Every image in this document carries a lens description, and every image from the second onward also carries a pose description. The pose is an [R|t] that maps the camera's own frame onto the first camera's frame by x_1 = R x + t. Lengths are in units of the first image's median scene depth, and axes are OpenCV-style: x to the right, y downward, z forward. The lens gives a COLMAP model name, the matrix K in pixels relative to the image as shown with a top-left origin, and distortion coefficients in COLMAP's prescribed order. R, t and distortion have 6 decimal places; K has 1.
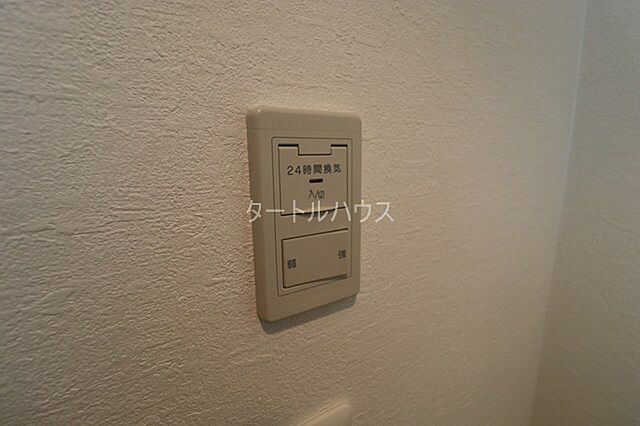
lens RADIAL K [[299.6, 0, 319.6], [0, 299.6, 212.0], [0, 0, 1]] dist [-0.024053, -0.001247]
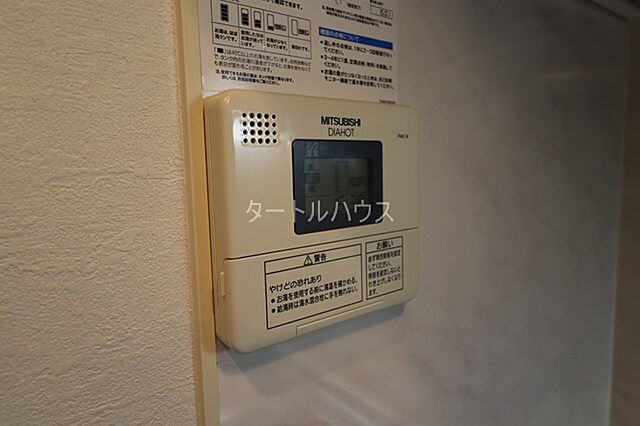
lens RADIAL K [[409.1, 0, 320.9], [0, 409.1, 214.0], [0, 0, 1]] dist [-0.004531, -0.000962]
pose [[0.997065, -0.023610, 0.072834, -0.290474], [0.028708, 0.997150, -0.069763, 0.349940], [-0.070979, 0.071649, 0.994901, -0.622085]]
